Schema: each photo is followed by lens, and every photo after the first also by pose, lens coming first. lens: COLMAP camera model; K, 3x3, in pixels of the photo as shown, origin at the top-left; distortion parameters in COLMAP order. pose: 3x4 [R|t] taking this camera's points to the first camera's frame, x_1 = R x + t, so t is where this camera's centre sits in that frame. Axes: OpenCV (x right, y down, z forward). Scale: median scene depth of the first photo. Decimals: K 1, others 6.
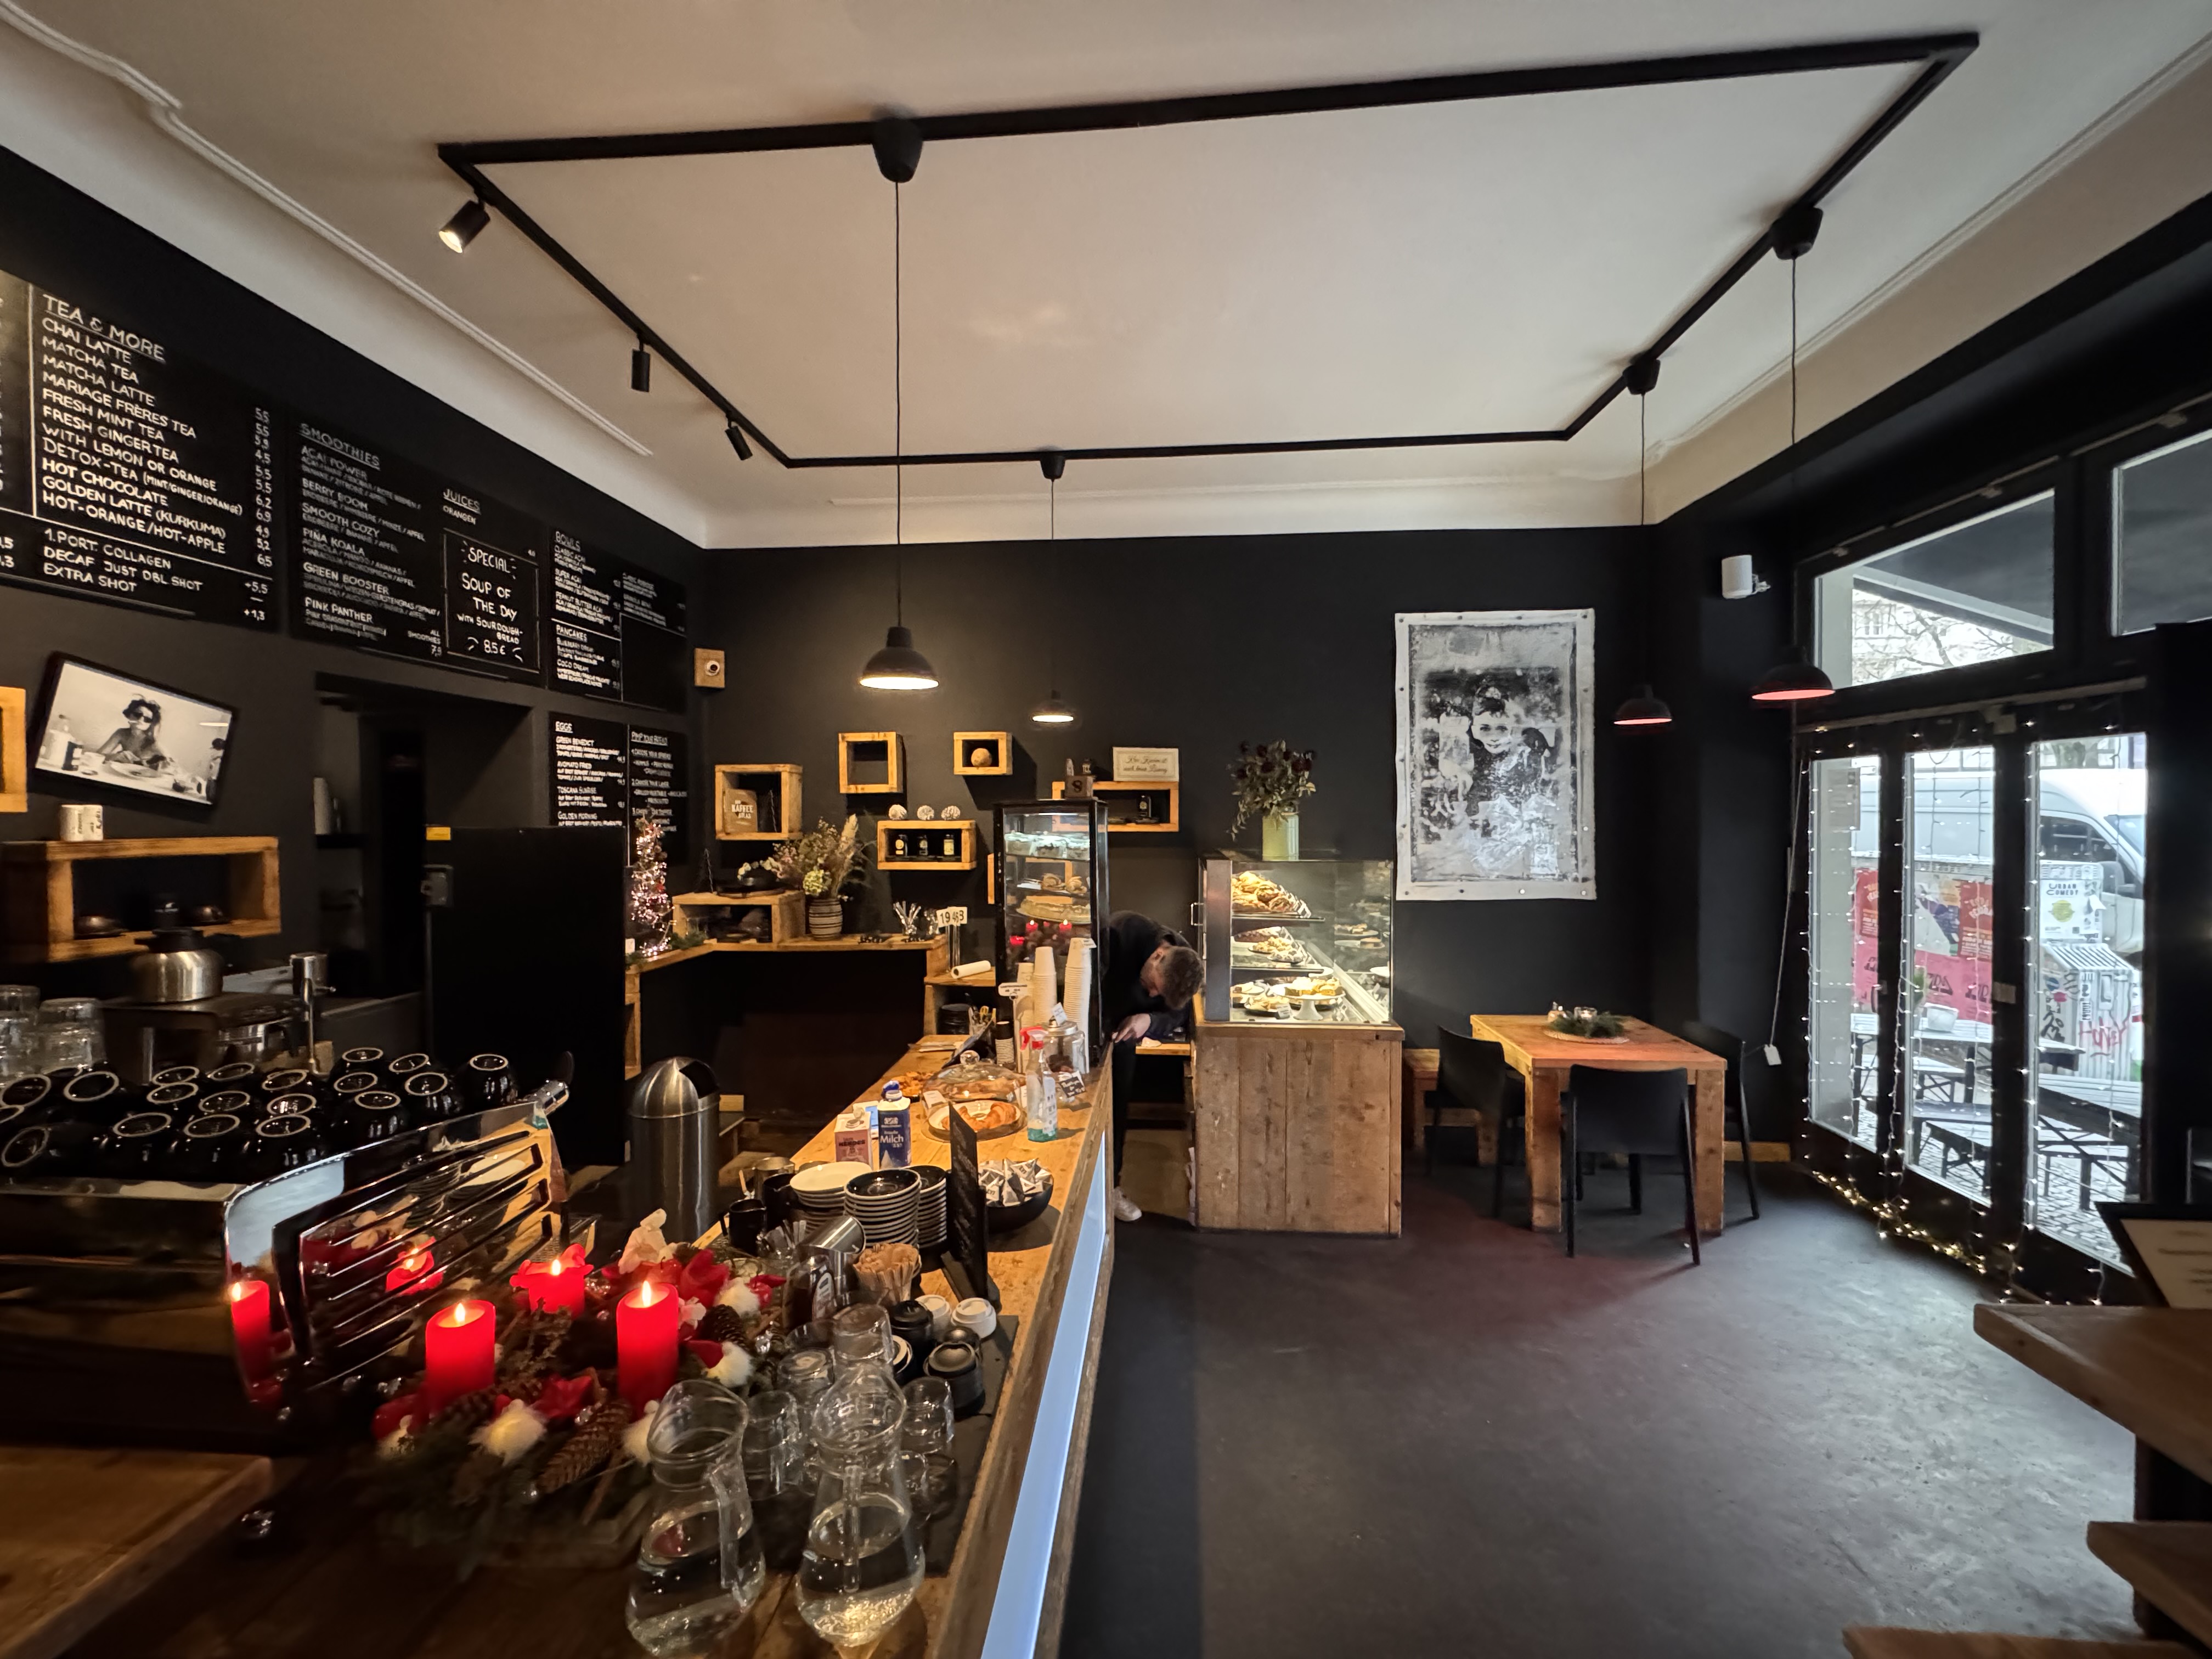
lens RADIAL K [[878.2, 0, 1108.2], [0, 878.2, 825.6], [0, 0, 1]] dist [-0.002817, 0.000574]
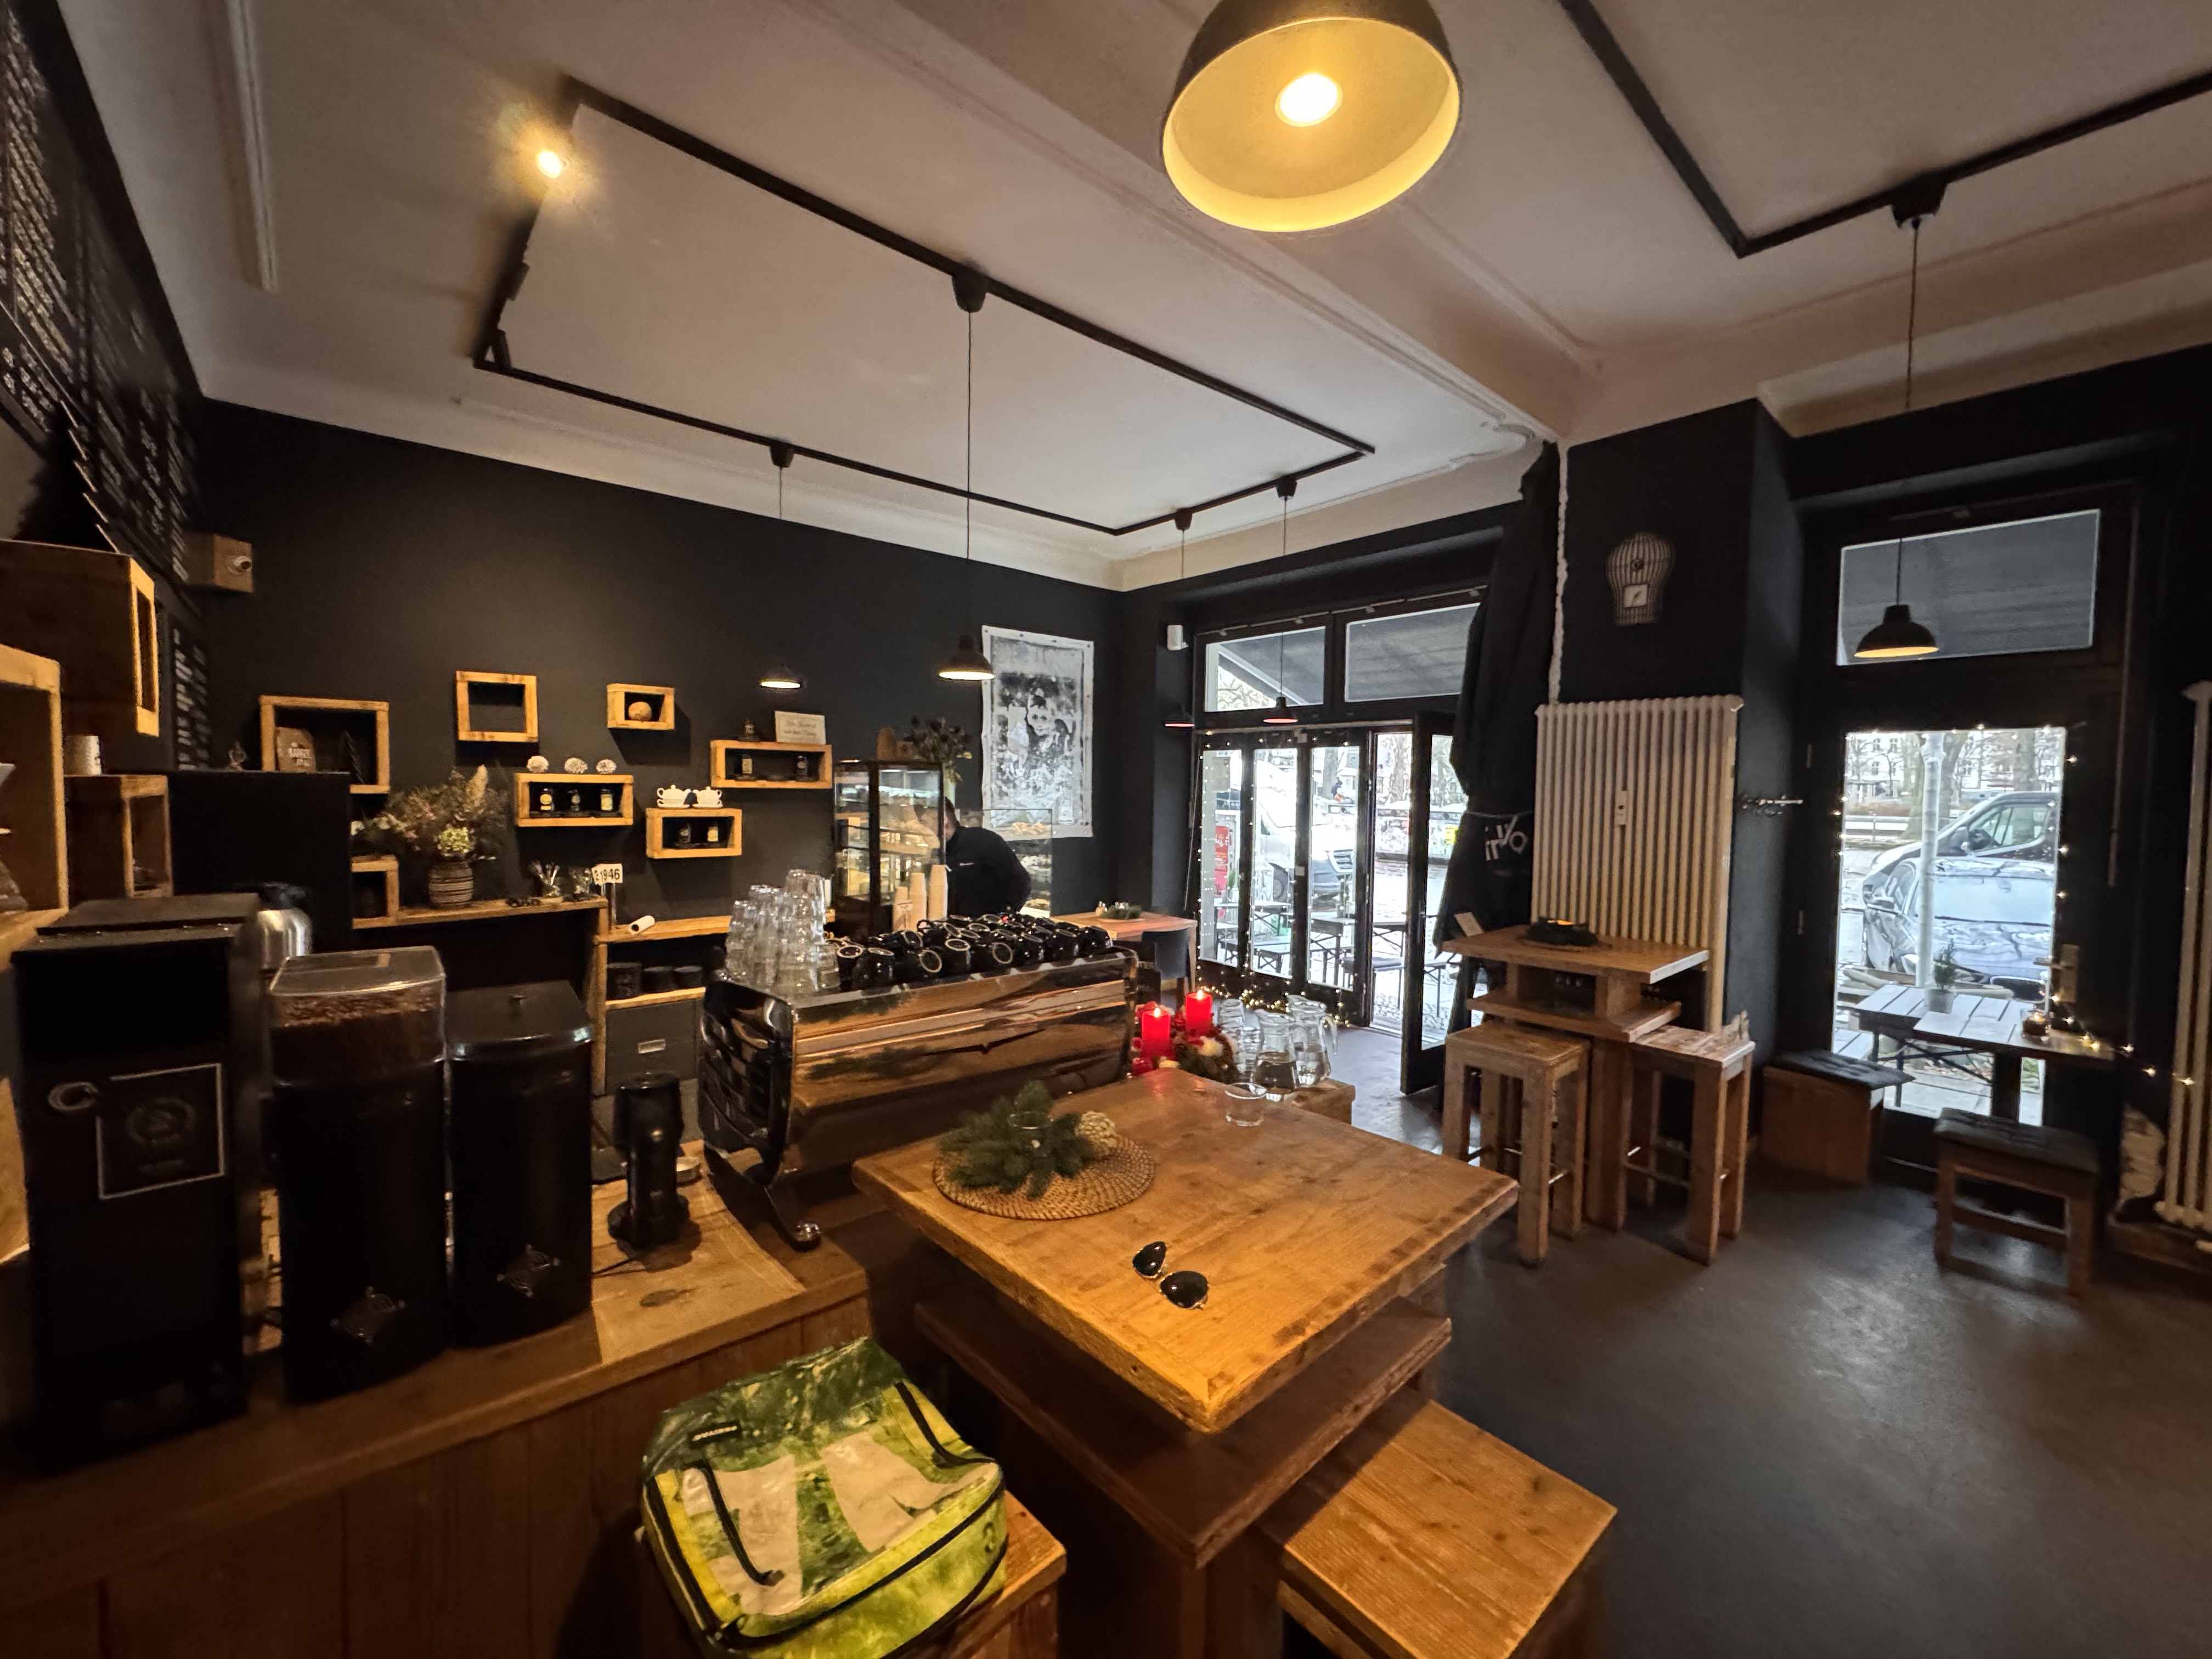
lens RADIAL K [[878.2, 0, 1108.5], [0, 878.2, 822.8], [0, 0, 1]] dist [-0.002817, 0.000574]
pose [[0.701002, -0.016813, 0.712961, -0.570977], [-0.007533, 0.999492, 0.030977, 0.015698], [-0.713119, -0.027086, 0.700519, -0.080852]]
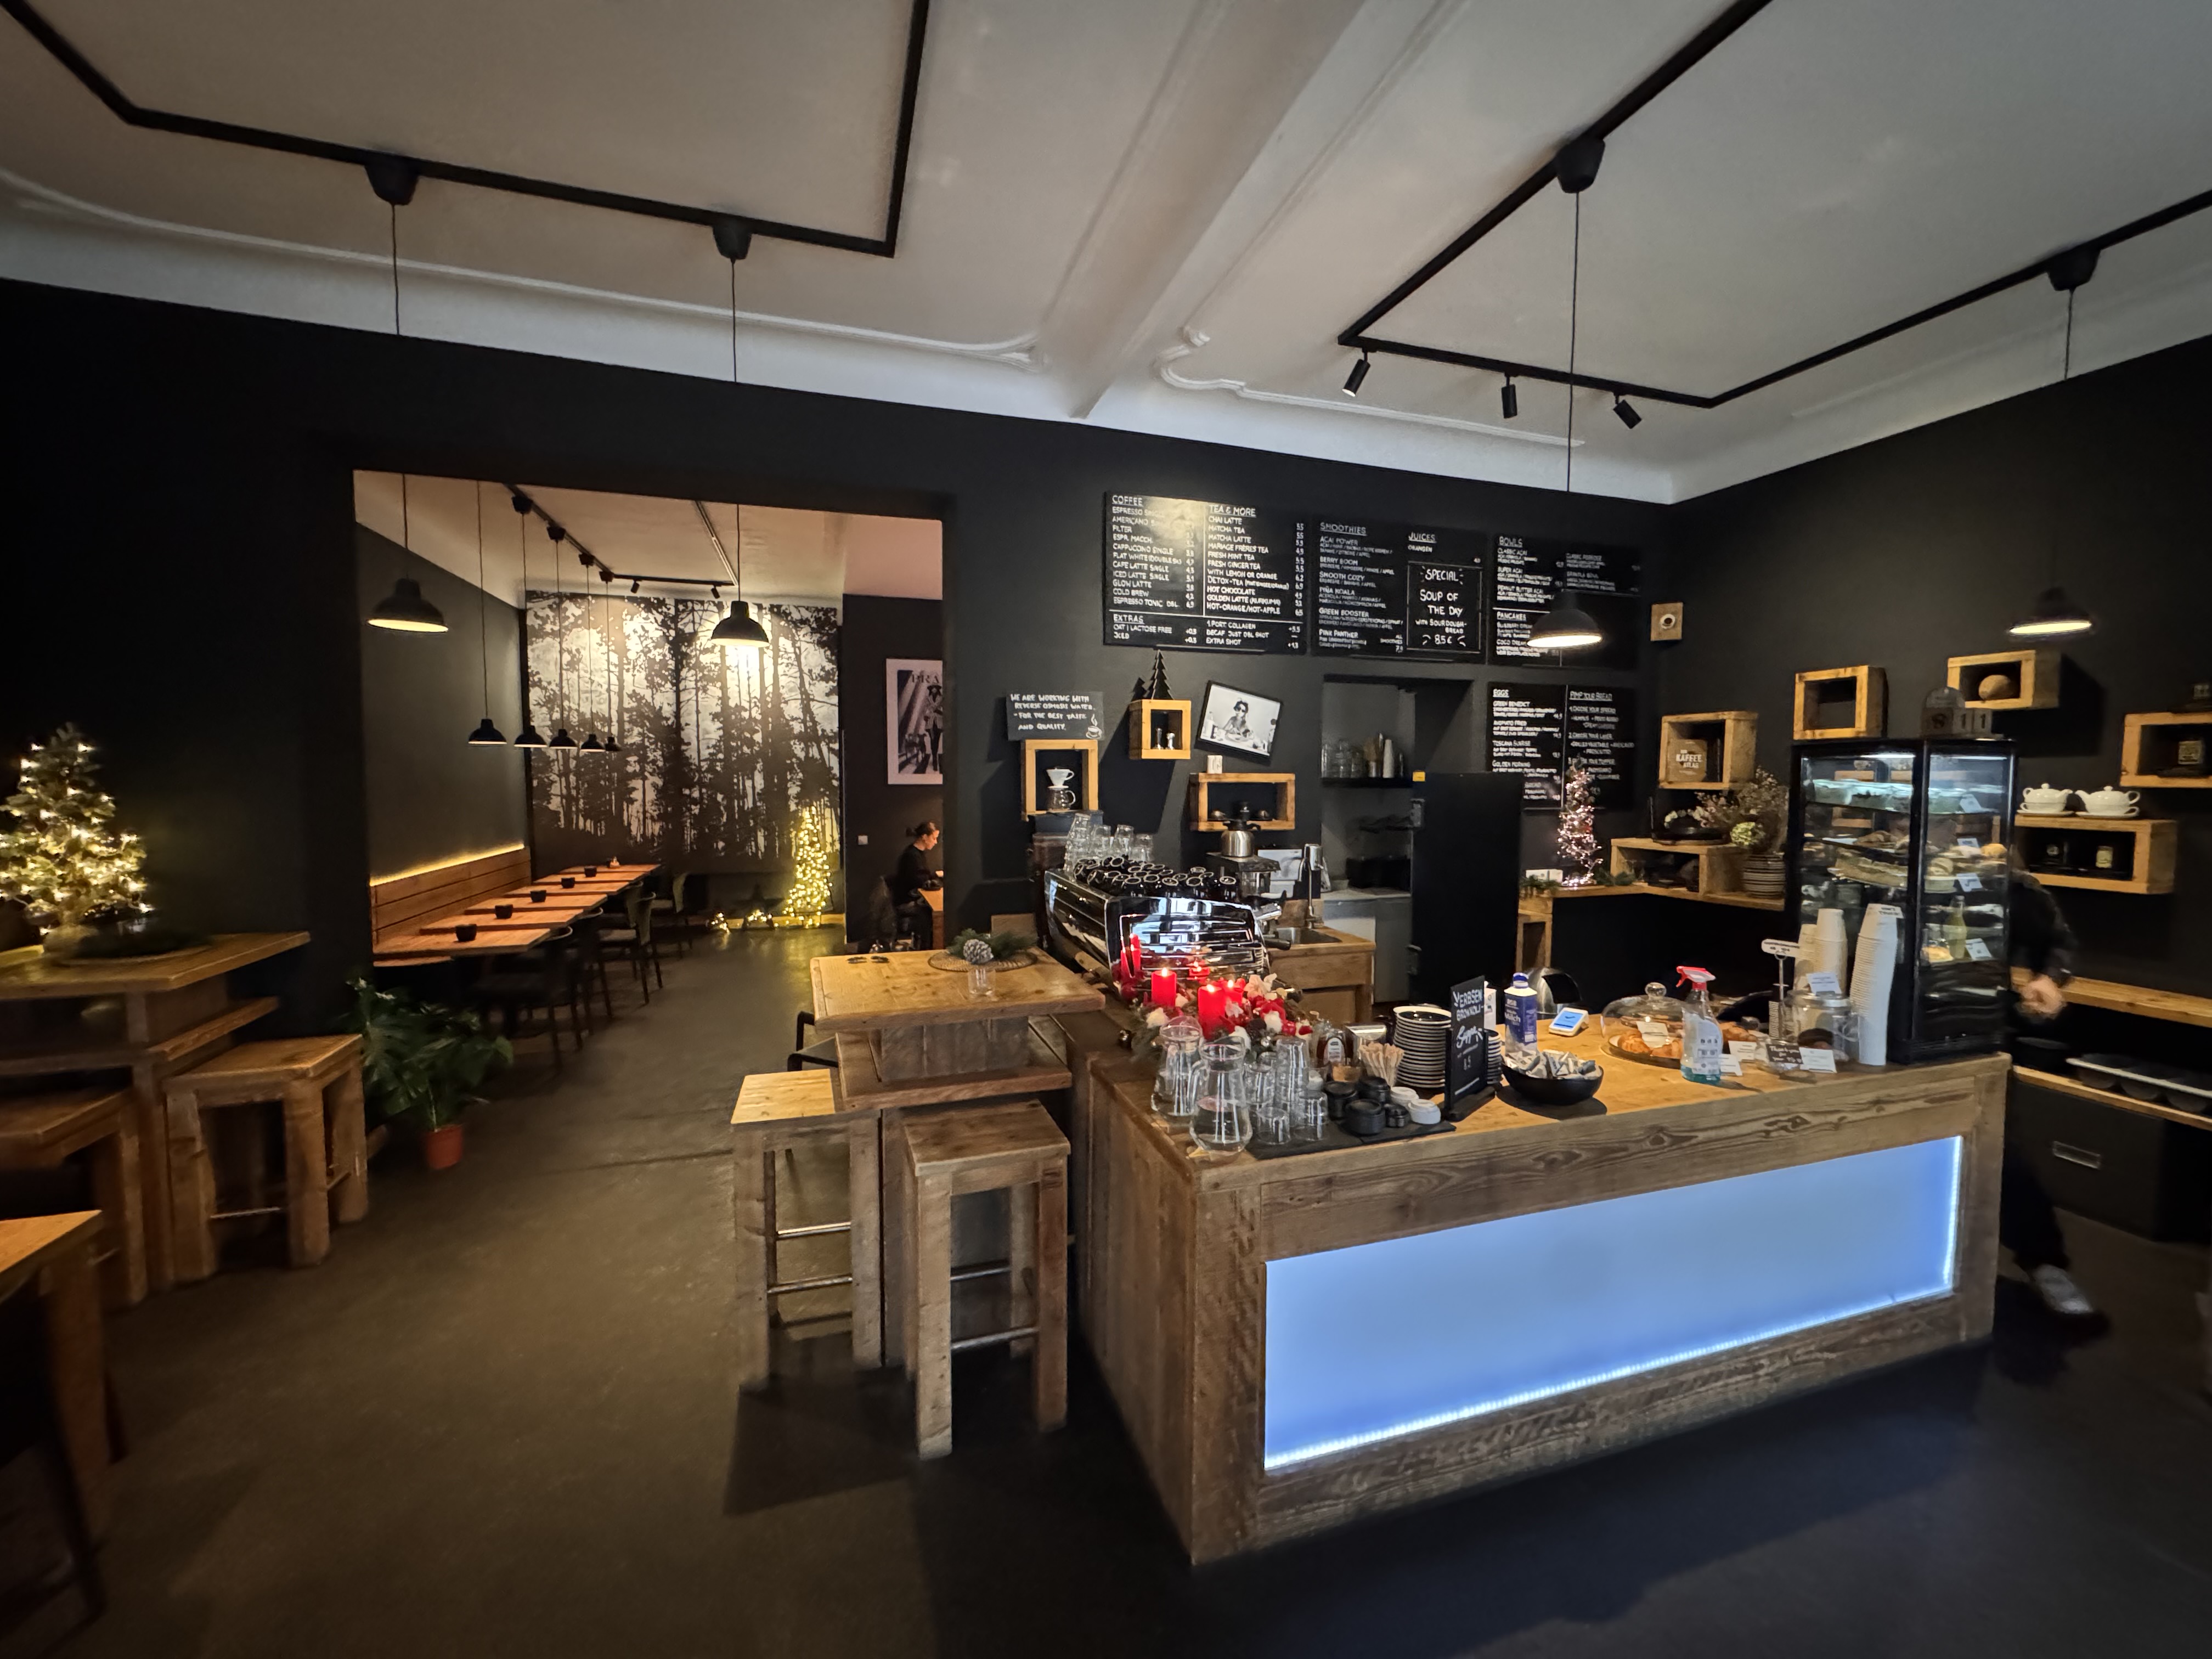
lens RADIAL K [[878.2, 0, 1106.6], [0, 878.2, 825.3], [0, 0, 1]] dist [-0.002817, 0.000574]
pose [[0.375879, 0.060422, -0.924697, 0.325606], [-0.015730, 0.998144, 0.058827, 0.010954], [0.926535, -0.007566, 0.376132, 0.002385]]
